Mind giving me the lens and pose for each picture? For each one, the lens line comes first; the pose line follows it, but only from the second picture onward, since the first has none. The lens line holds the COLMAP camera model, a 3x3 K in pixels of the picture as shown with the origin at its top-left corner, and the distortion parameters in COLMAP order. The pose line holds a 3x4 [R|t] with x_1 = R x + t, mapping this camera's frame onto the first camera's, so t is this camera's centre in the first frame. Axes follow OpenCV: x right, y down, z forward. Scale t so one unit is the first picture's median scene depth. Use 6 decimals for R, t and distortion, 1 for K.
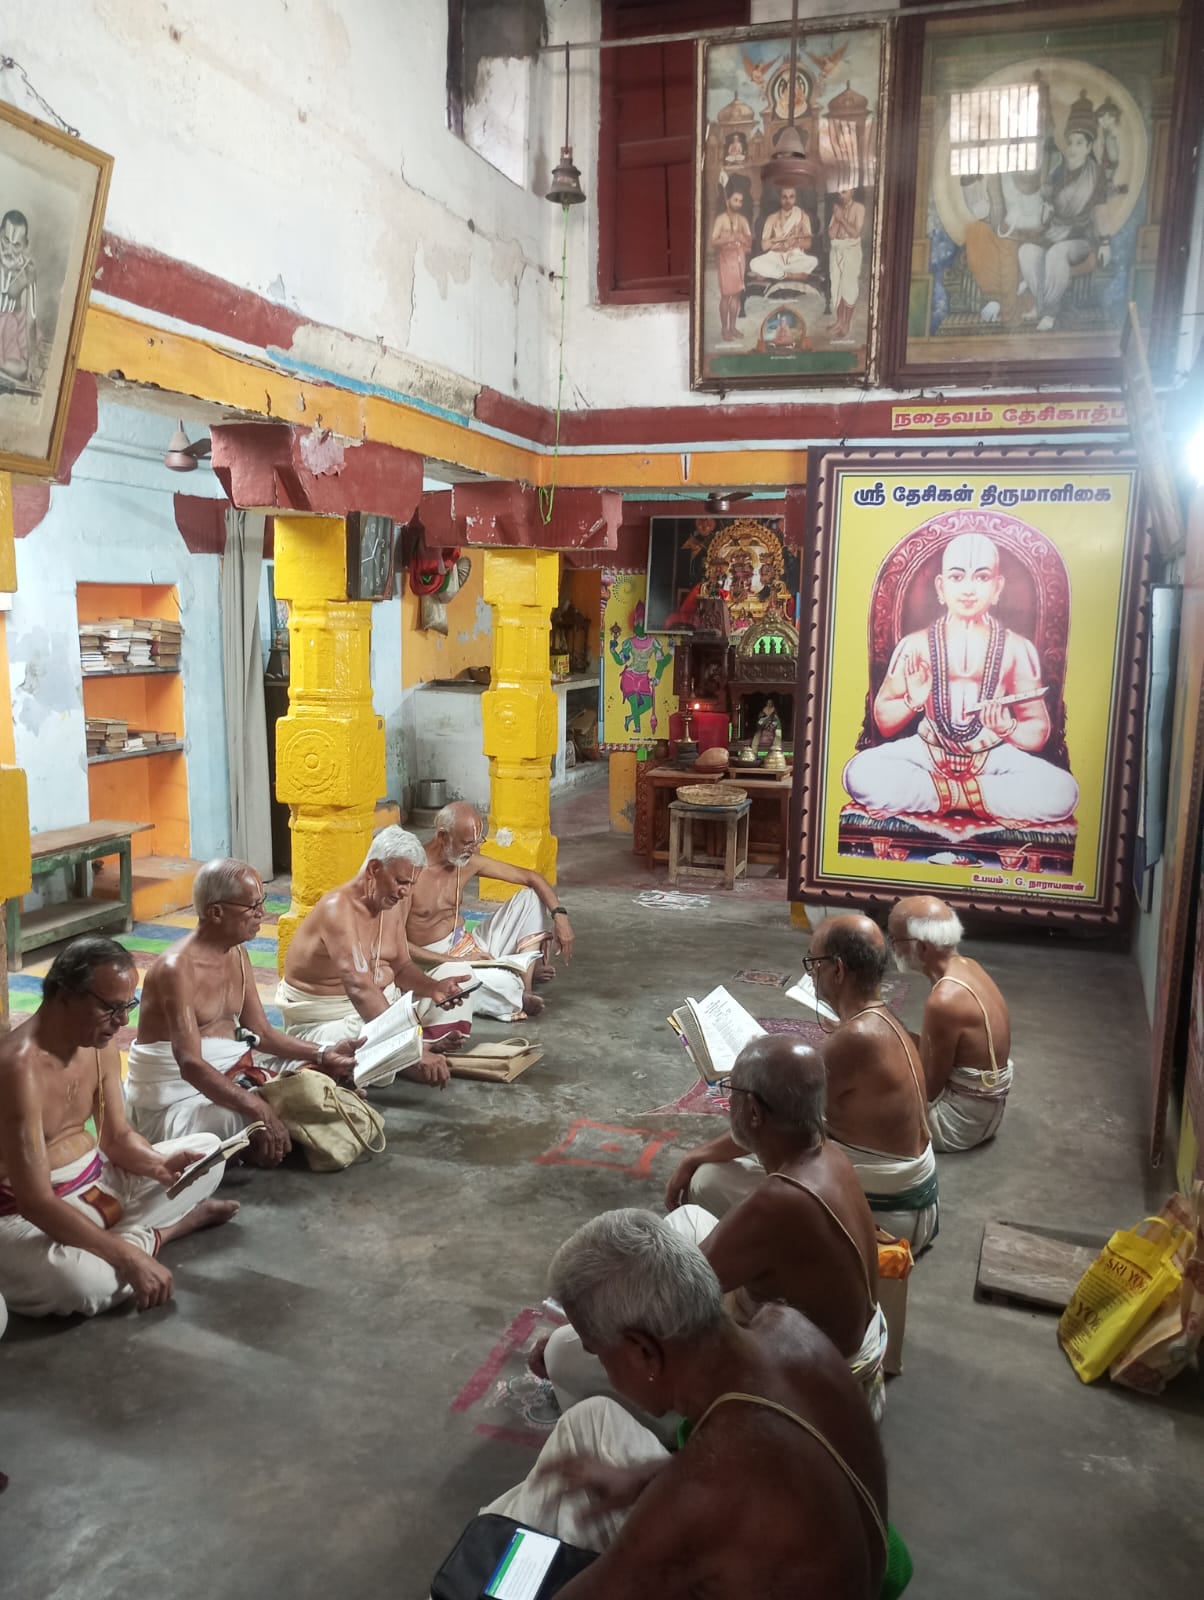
lens RADIAL K [[1324.9, 0, 602.0], [0, 1324.9, 800.0], [0, 0, 1]] dist [0.061609, -0.075412]
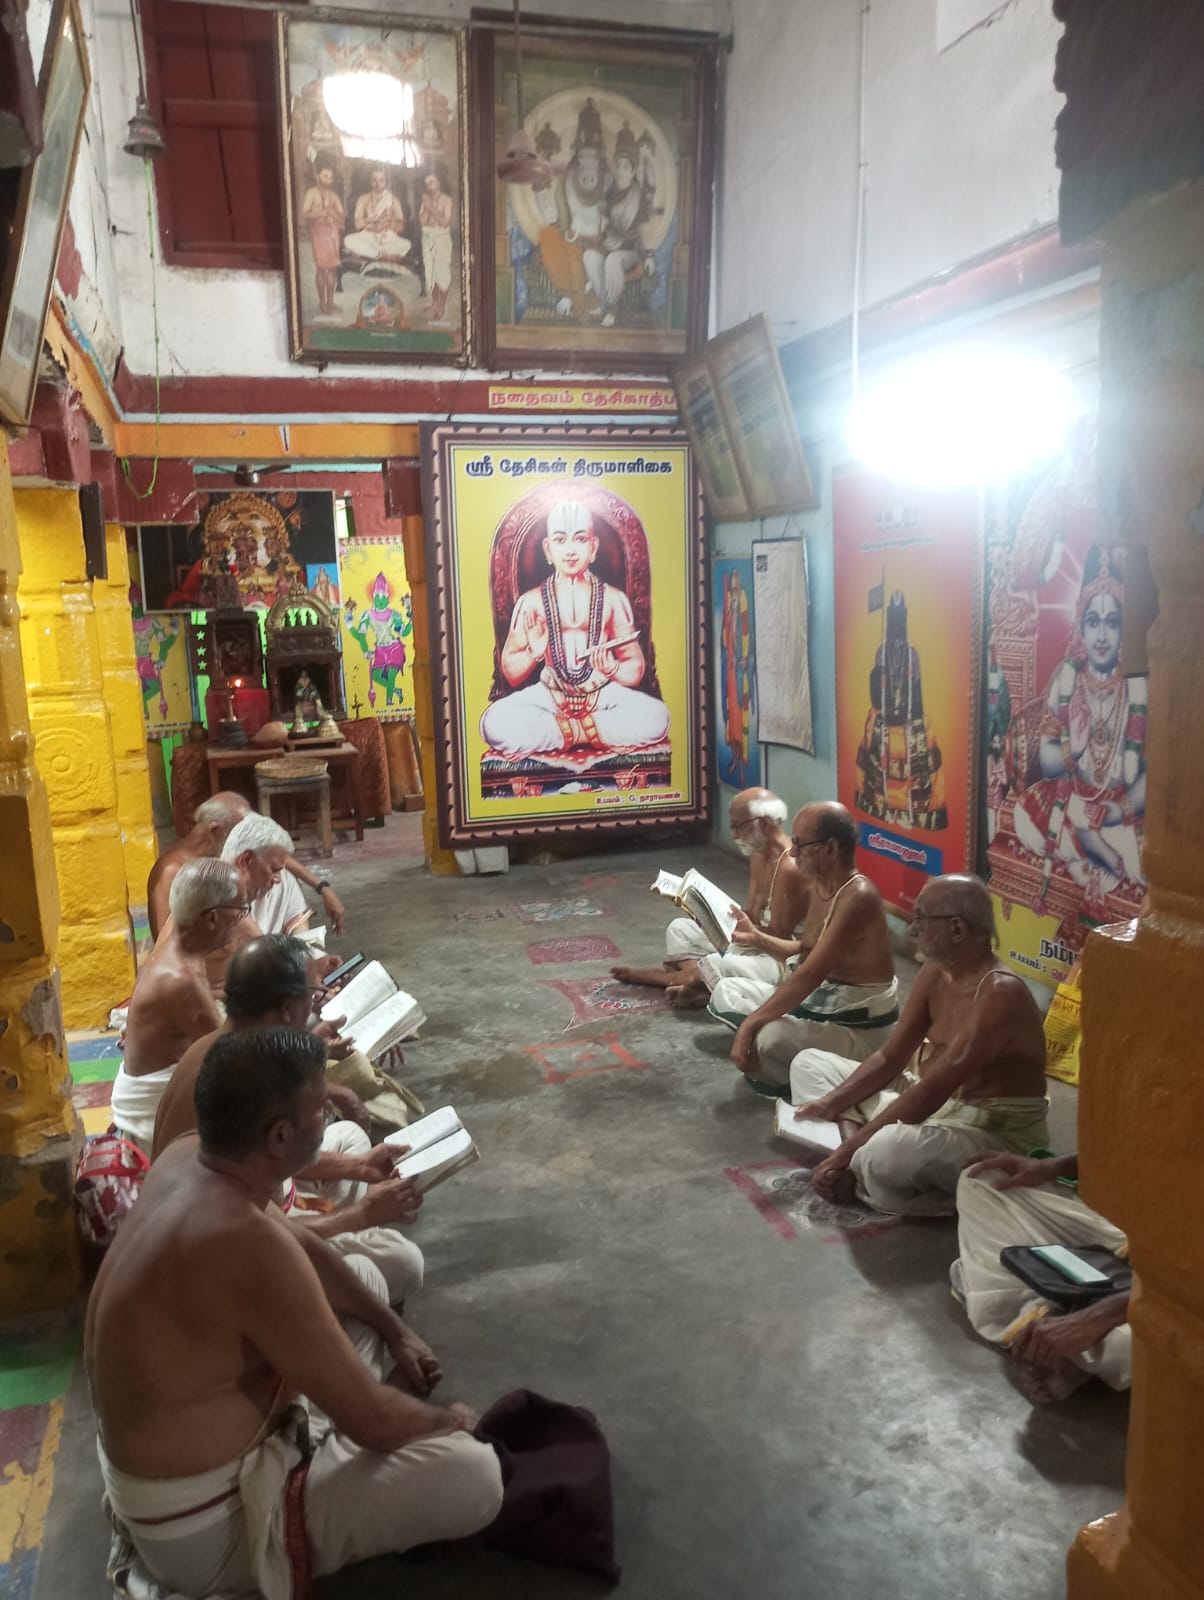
lens RADIAL K [[1324.9, 0, 602.0], [0, 1324.9, 800.0], [0, 0, 1]] dist [0.061609, -0.075412]
pose [[0.815281, -0.141147, 0.561599, -0.369496], [0.133096, 0.989549, 0.055487, -0.005756], [-0.563562, 0.029510, 0.825547, 0.050306]]
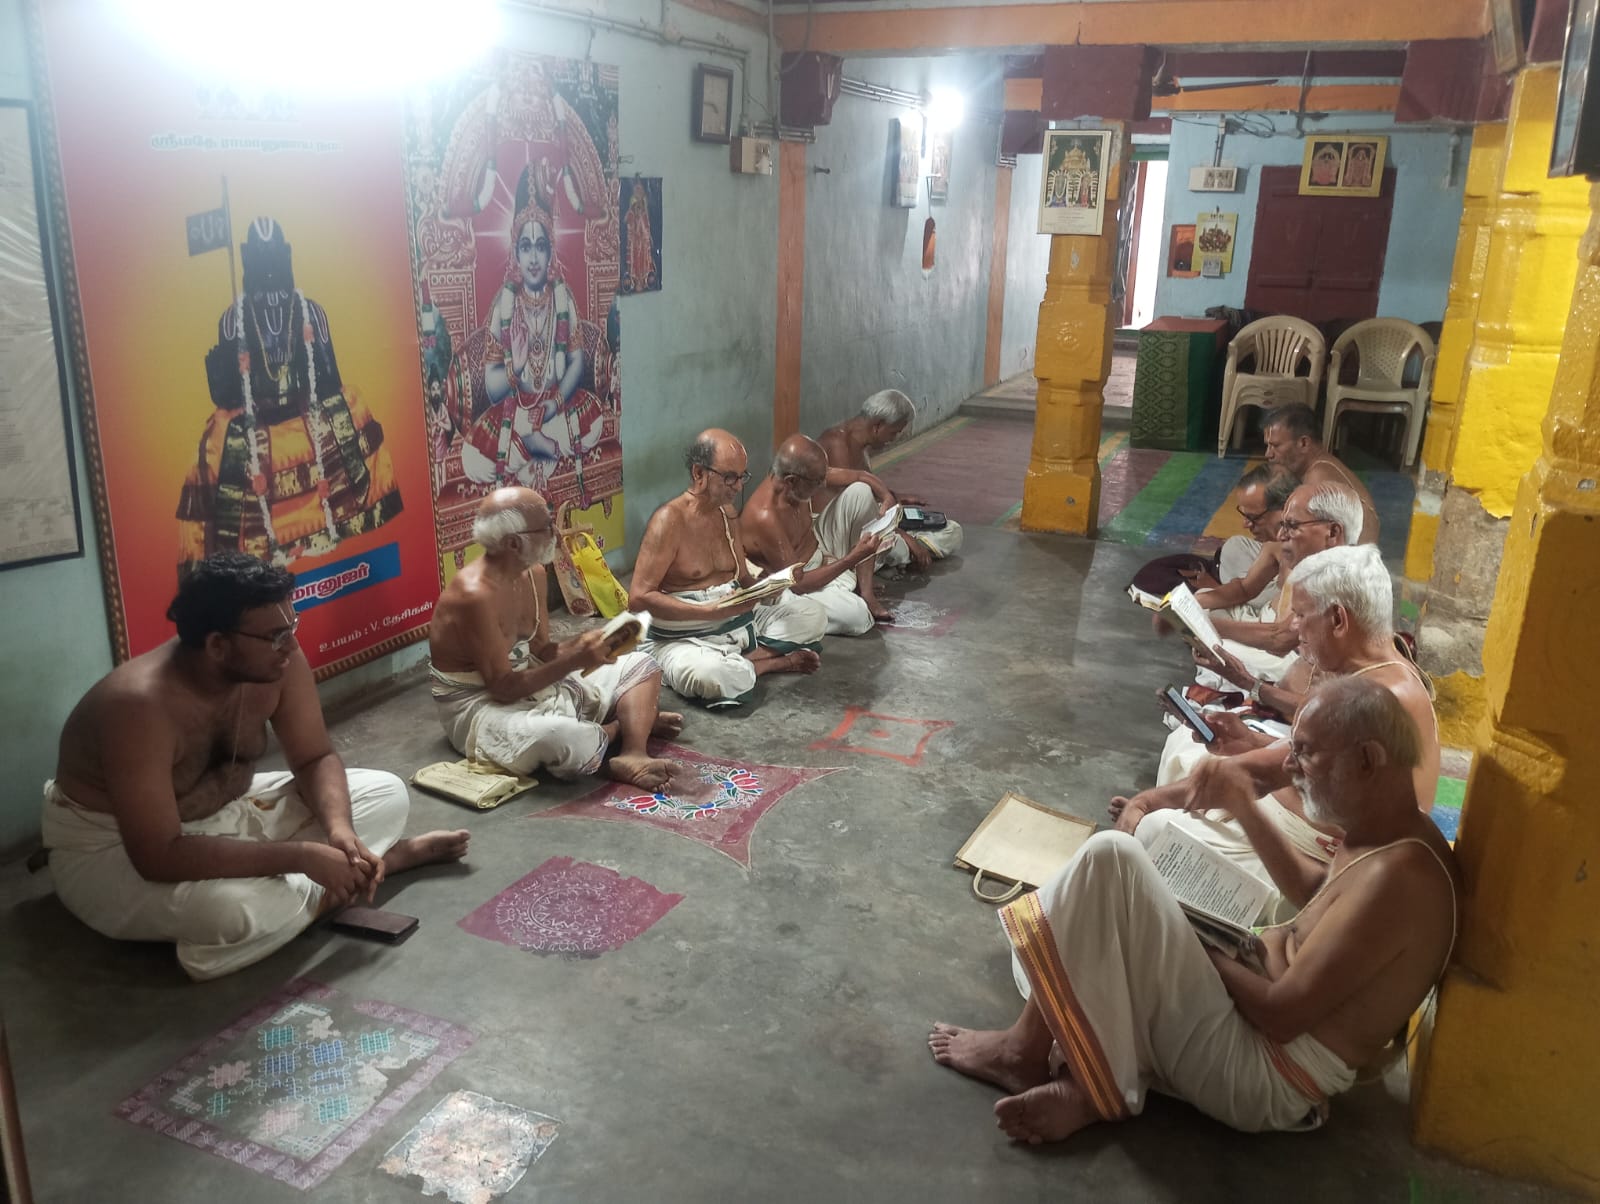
lens RADIAL K [[1324.9, 0, 800.0], [0, 1324.9, 602.0], [0, 0, 1]] dist [0.061609, -0.075412]
pose [[-0.996790, -0.061092, 0.051748, 0.013854], [-0.032967, 0.902192, 0.430073, -0.172363], [-0.072960, 0.426986, -0.901310, 1.216124]]
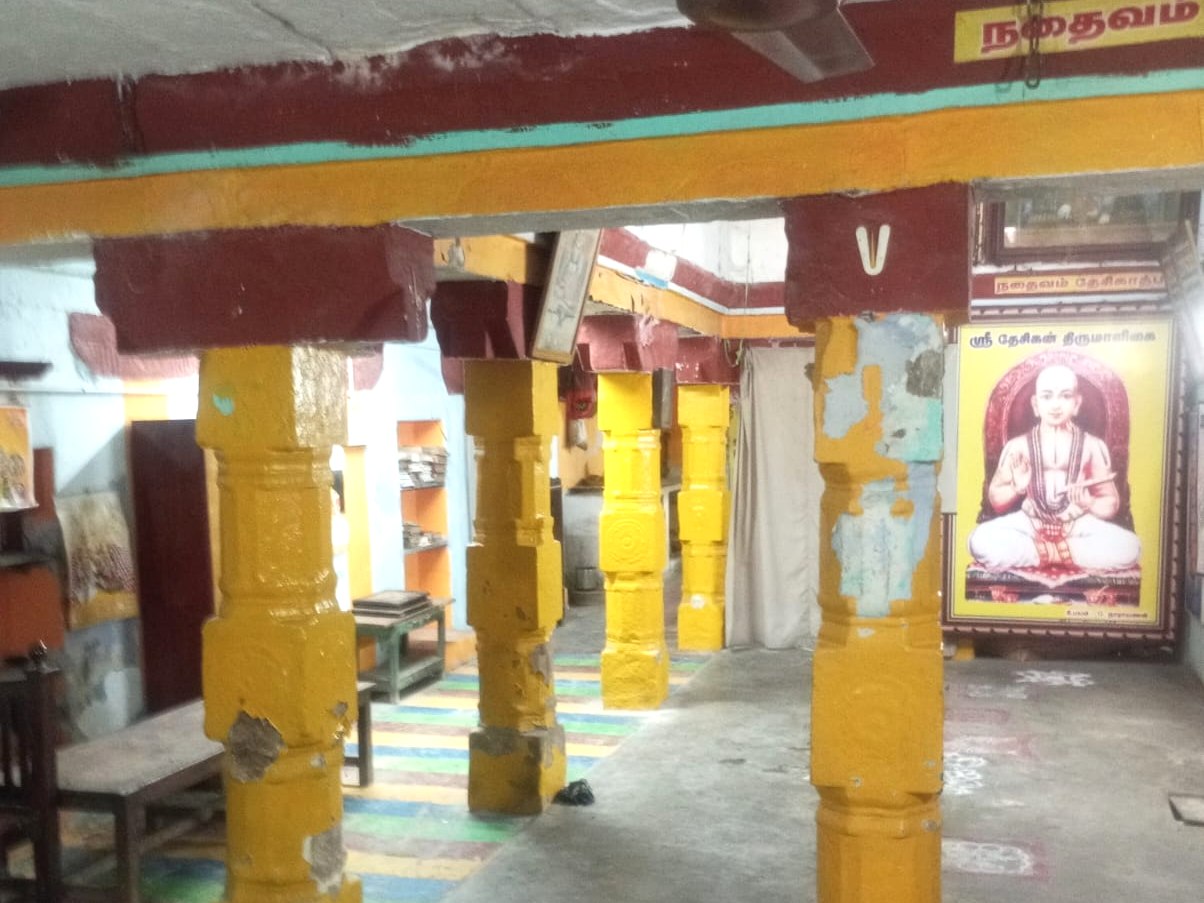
lens RADIAL K [[1324.9, 0, 601.7], [0, 1324.9, 554.8], [0, 0, 1]] dist [0.056525, -0.024586]
pose [[0.998161, -0.037110, 0.047923, -0.271567], [0.038975, 0.998495, -0.038589, 0.033873], [-0.046419, 0.040385, 0.998105, -0.366935]]
